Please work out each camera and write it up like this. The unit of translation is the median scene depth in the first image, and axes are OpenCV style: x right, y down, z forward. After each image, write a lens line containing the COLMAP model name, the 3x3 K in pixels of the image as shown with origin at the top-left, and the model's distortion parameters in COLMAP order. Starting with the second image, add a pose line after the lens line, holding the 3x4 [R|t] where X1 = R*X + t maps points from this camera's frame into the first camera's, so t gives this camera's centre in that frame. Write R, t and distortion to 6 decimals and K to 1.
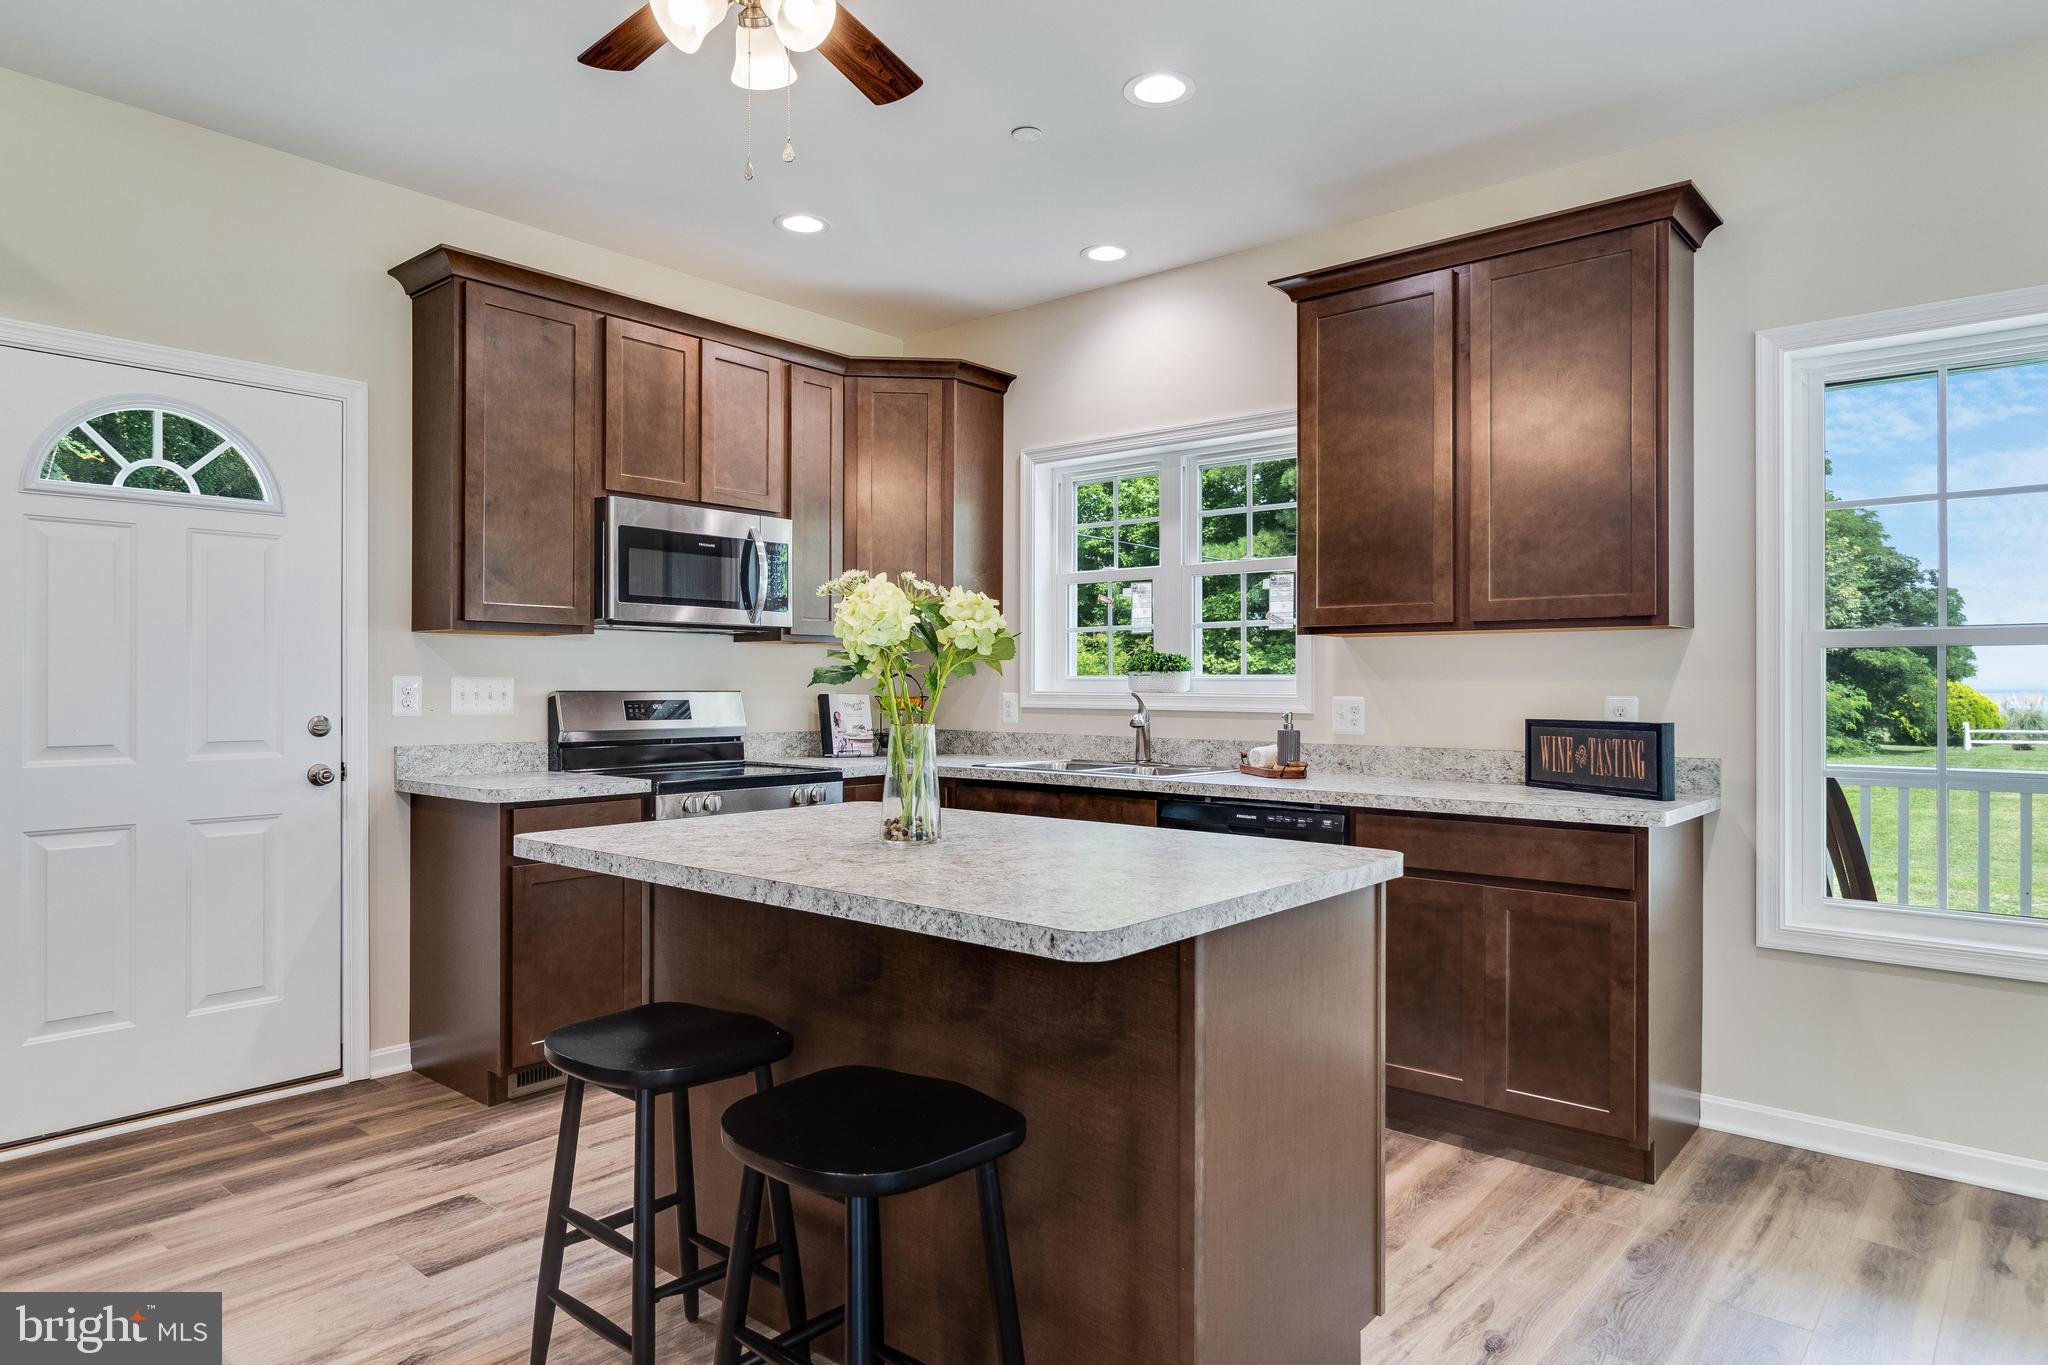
lens RADIAL K [[1212.8, 0, 1027.8], [0, 1212.8, 681.4], [0, 0, 1]] dist [-0.000127, -0.000166]
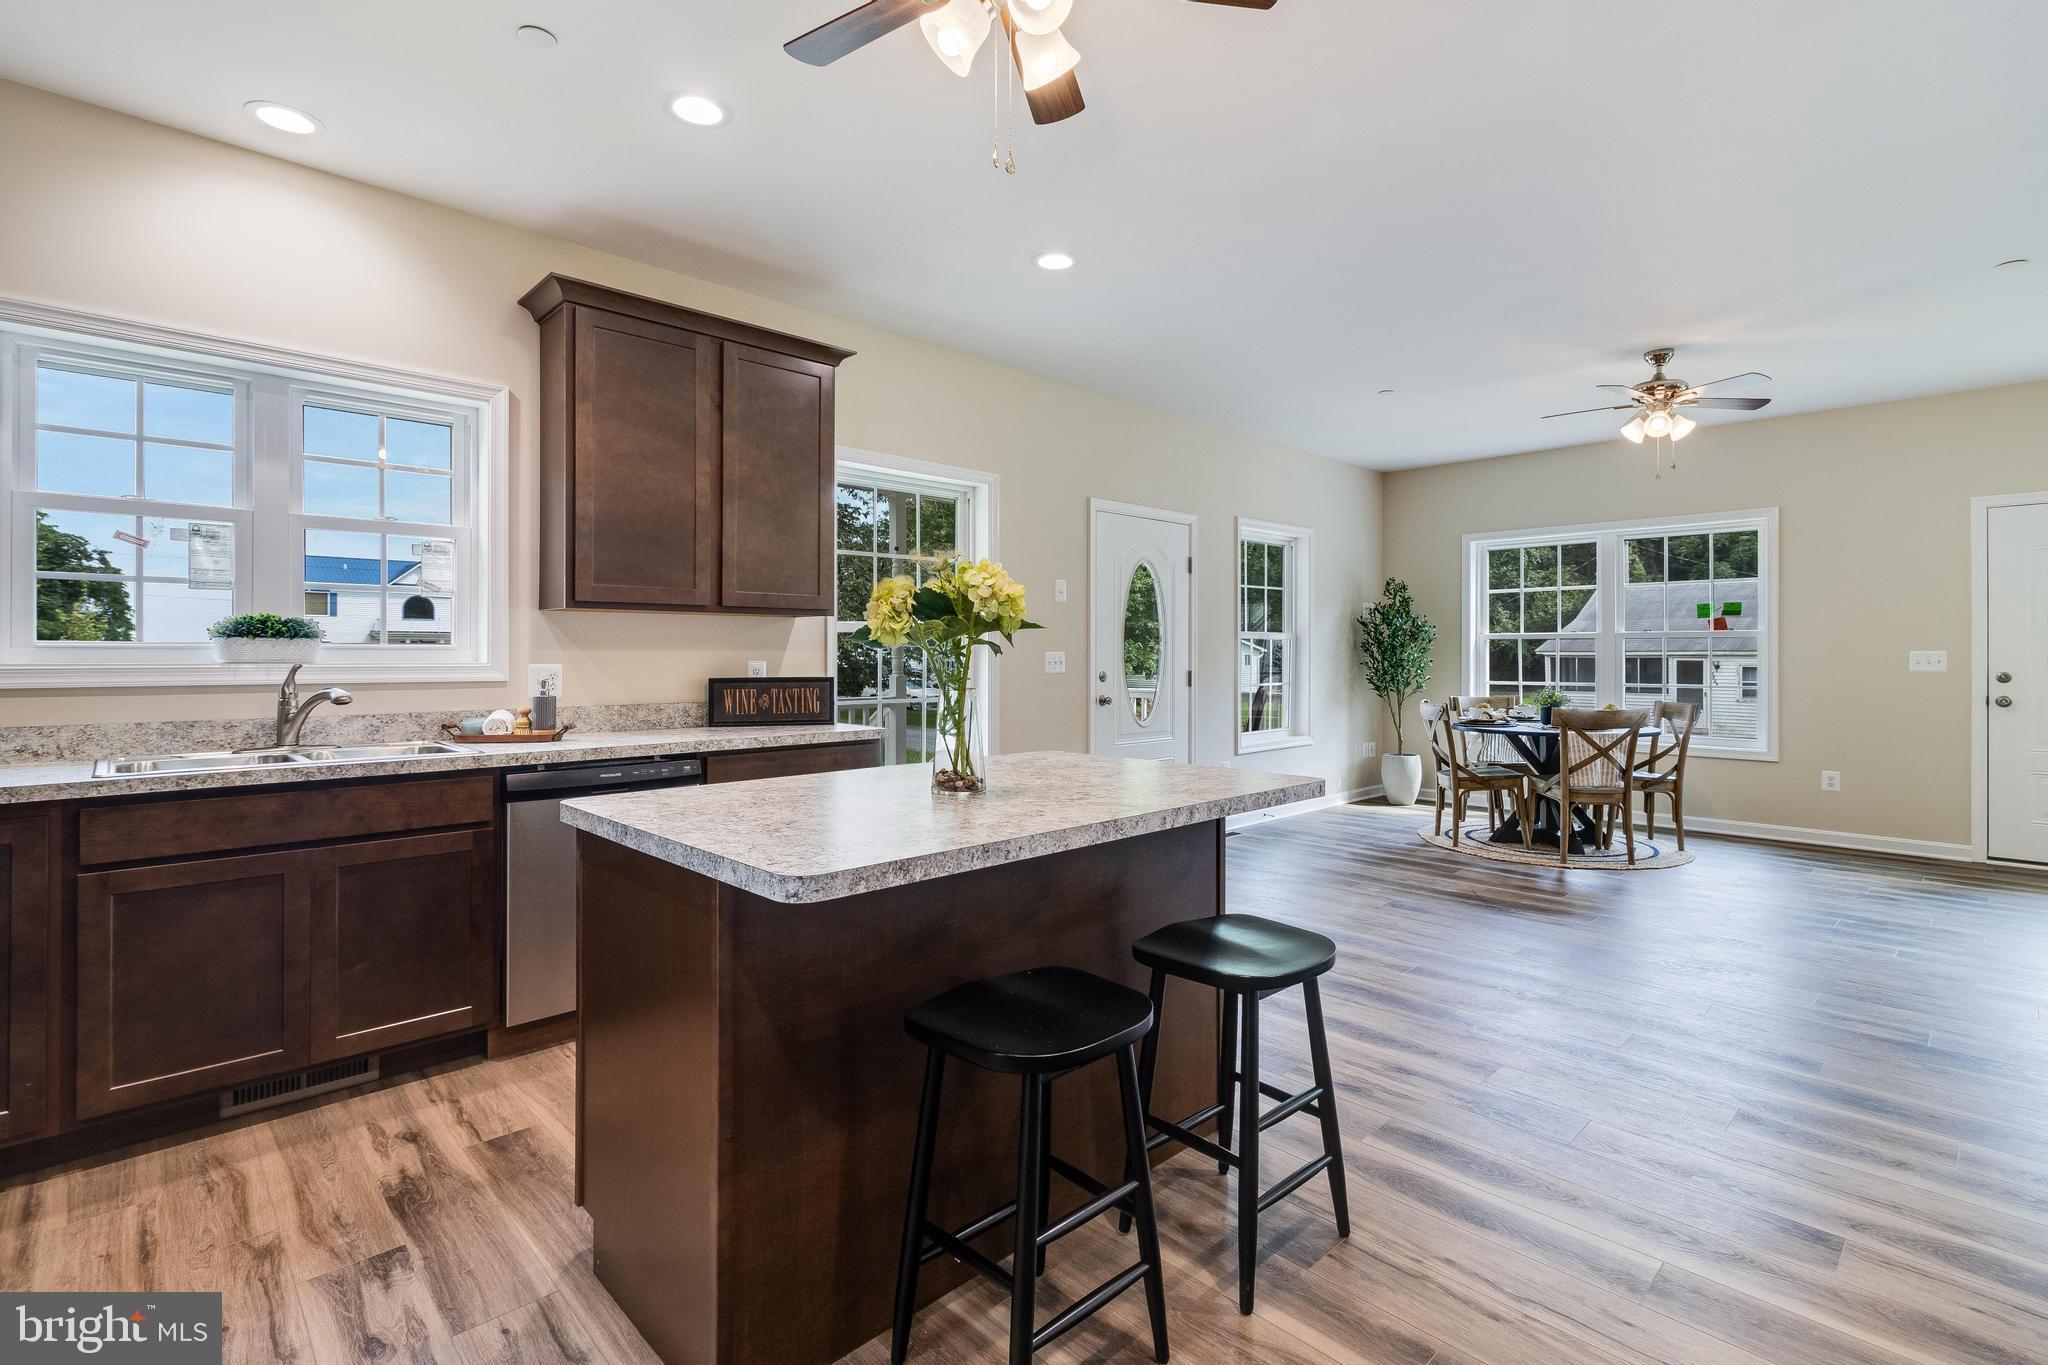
lens RADIAL K [[947.4, 0, 1030.6], [0, 947.4, 650.7], [0, 0, 1]] dist [0.000198, 0.000185]
pose [[0.099201, 0.000609, 0.995067, -0.582053], [-0.002302, 0.999997, -0.000382, -0.000562], [-0.995065, -0.002253, 0.099203, 0.502827]]
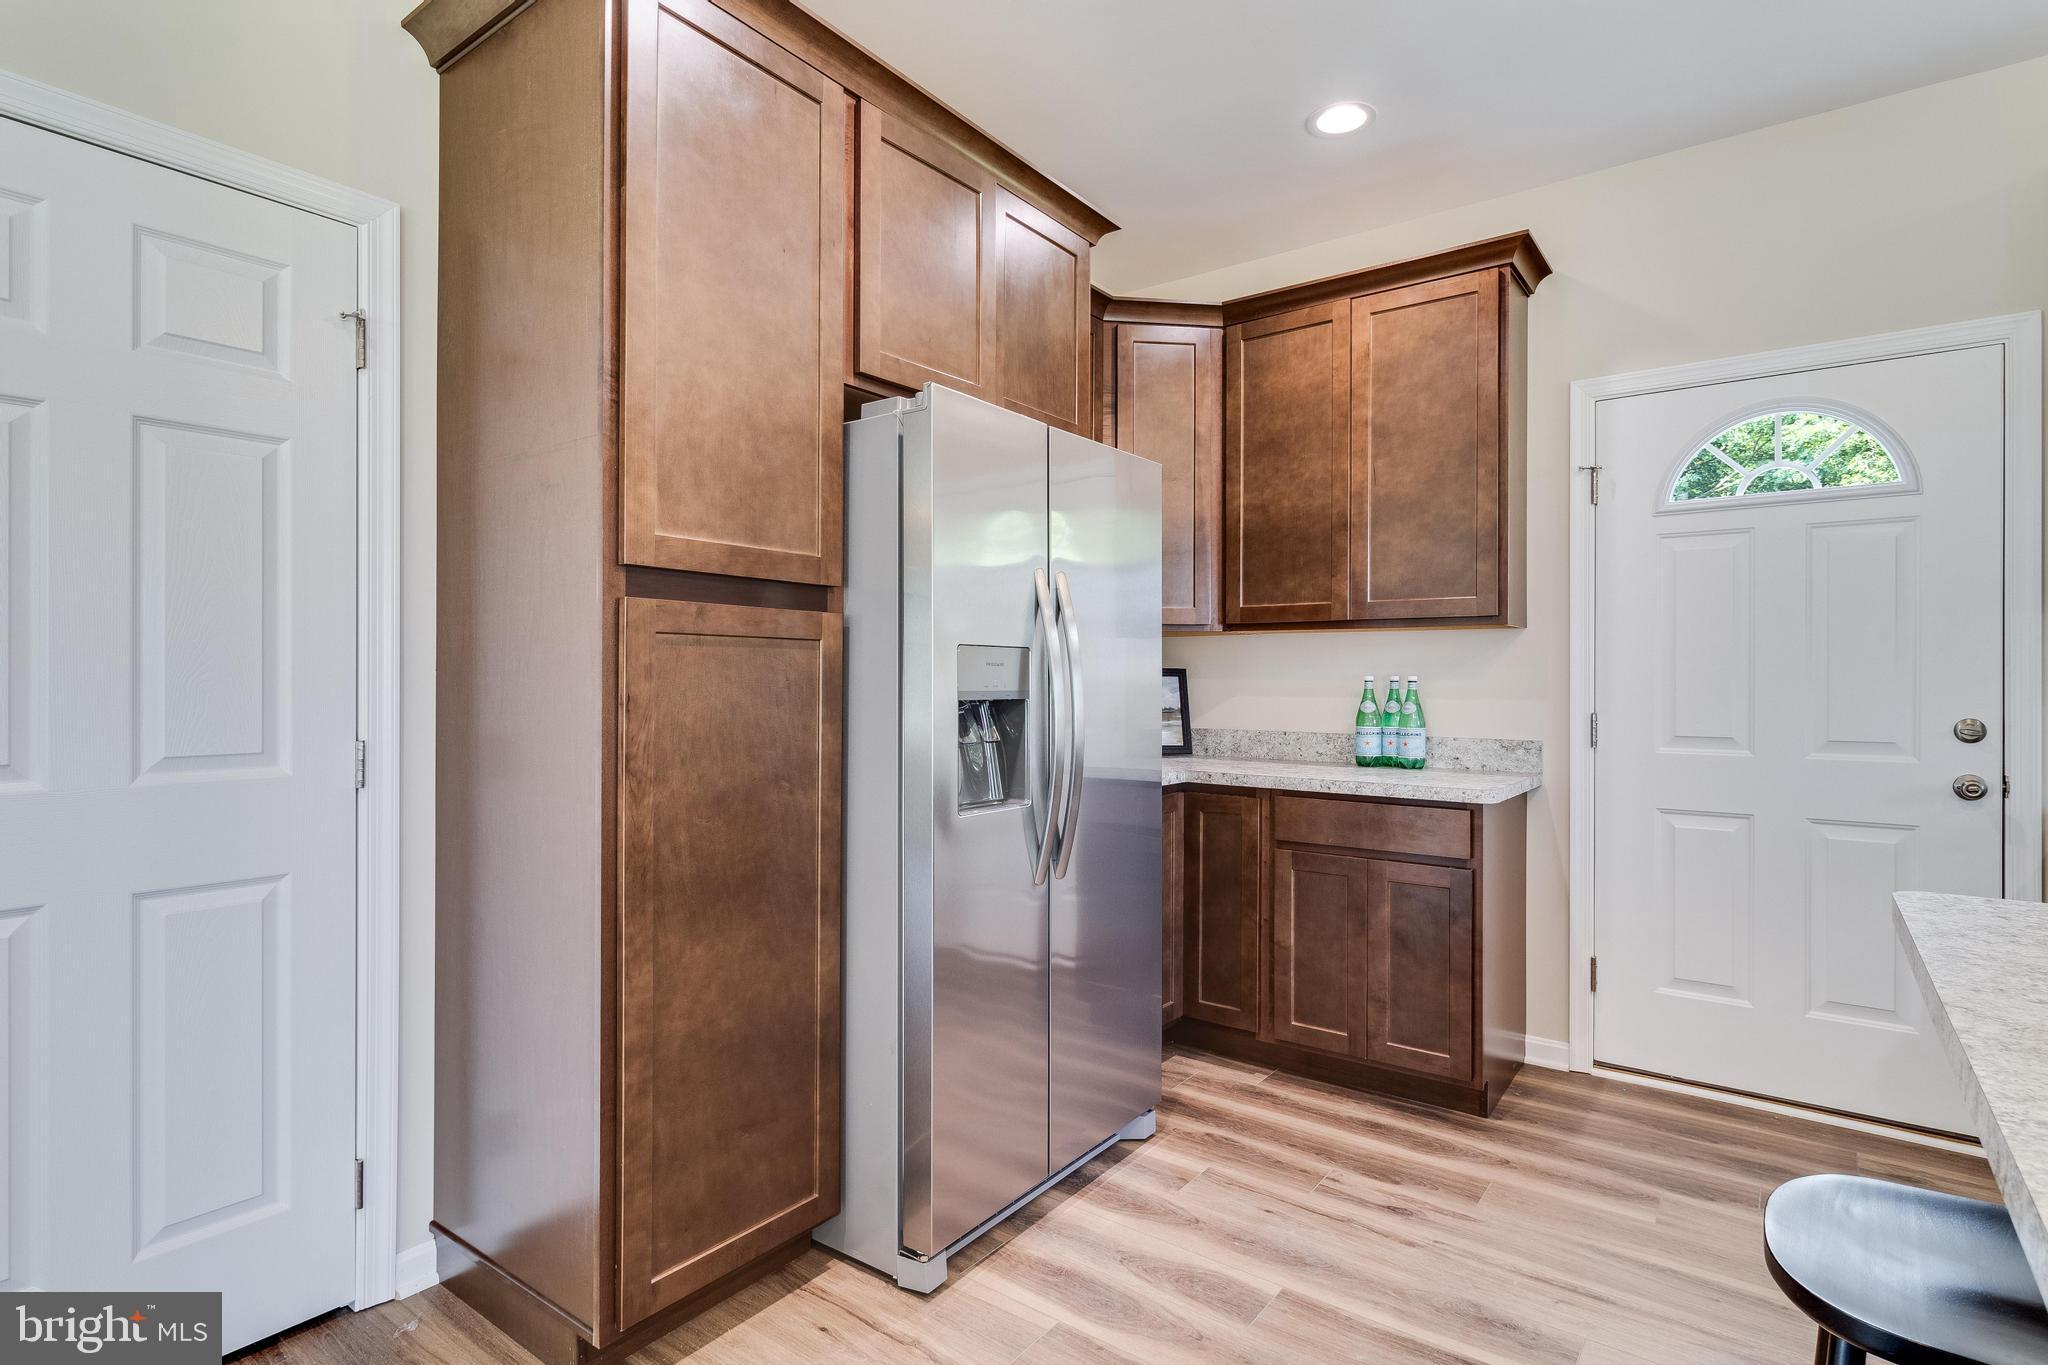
lens RADIAL K [[1024.8, 0, 1030.9], [0, 1024.8, 679.6], [0, 0, 1]] dist [0.000441, -0.000162]
pose [[0.062615, -0.000675, -0.998038, 0.092320], [-0.001382, 0.999999, -0.000763, 0.002086], [0.998037, 0.001427, 0.062614, 0.275019]]
